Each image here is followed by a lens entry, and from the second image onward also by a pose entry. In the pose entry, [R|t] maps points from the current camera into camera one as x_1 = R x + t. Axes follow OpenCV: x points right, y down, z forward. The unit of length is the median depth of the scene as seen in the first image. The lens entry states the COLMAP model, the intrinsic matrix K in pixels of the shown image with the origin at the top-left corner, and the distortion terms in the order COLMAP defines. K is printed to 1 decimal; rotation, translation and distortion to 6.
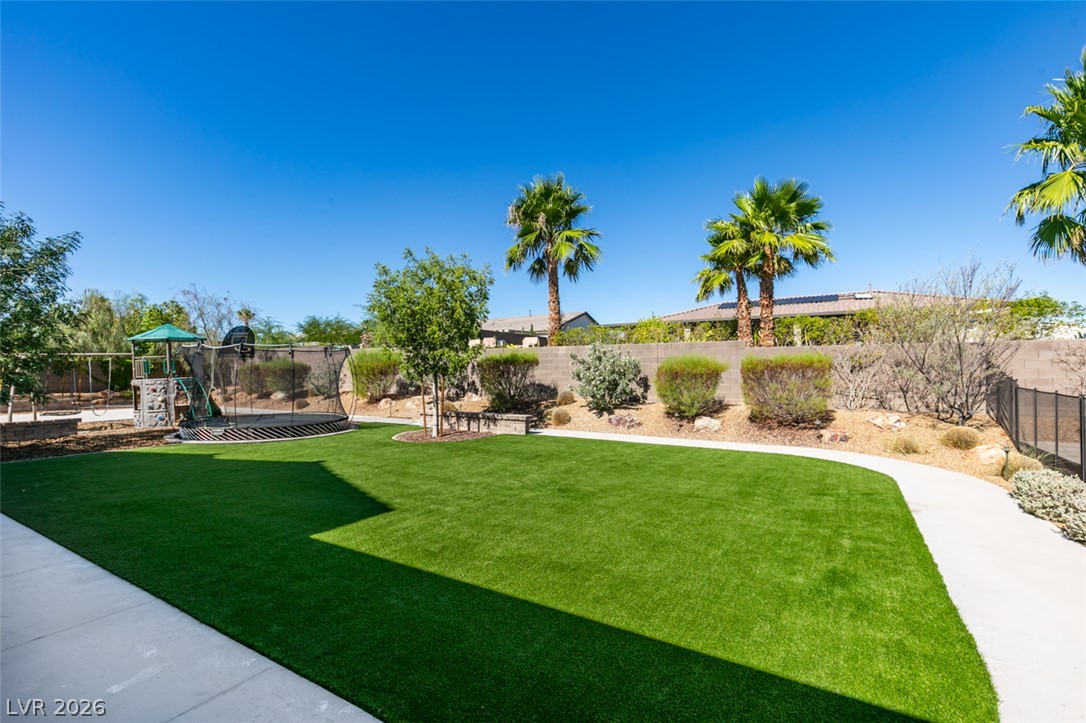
lens RADIAL K [[488.3, 0, 541.7], [0, 488.3, 362.5], [0, 0, 1]] dist [-0.005122, 0.000126]
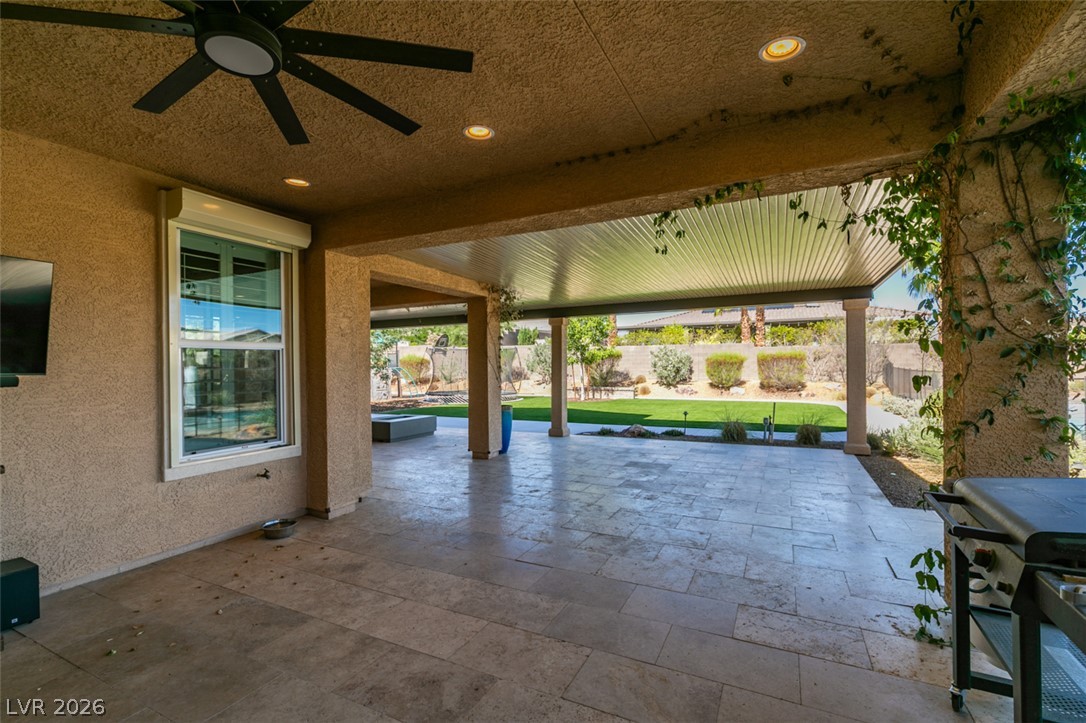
lens RADIAL K [[488.3, 0, 544.2], [0, 488.3, 360.3], [0, 0, 1]] dist [-0.005122, 0.000126]
pose [[0.995922, -0.006751, 0.089968, -0.510440], [0.005845, 0.999929, 0.010339, -0.006800], [-0.090031, -0.009771, 0.995891, -0.689907]]
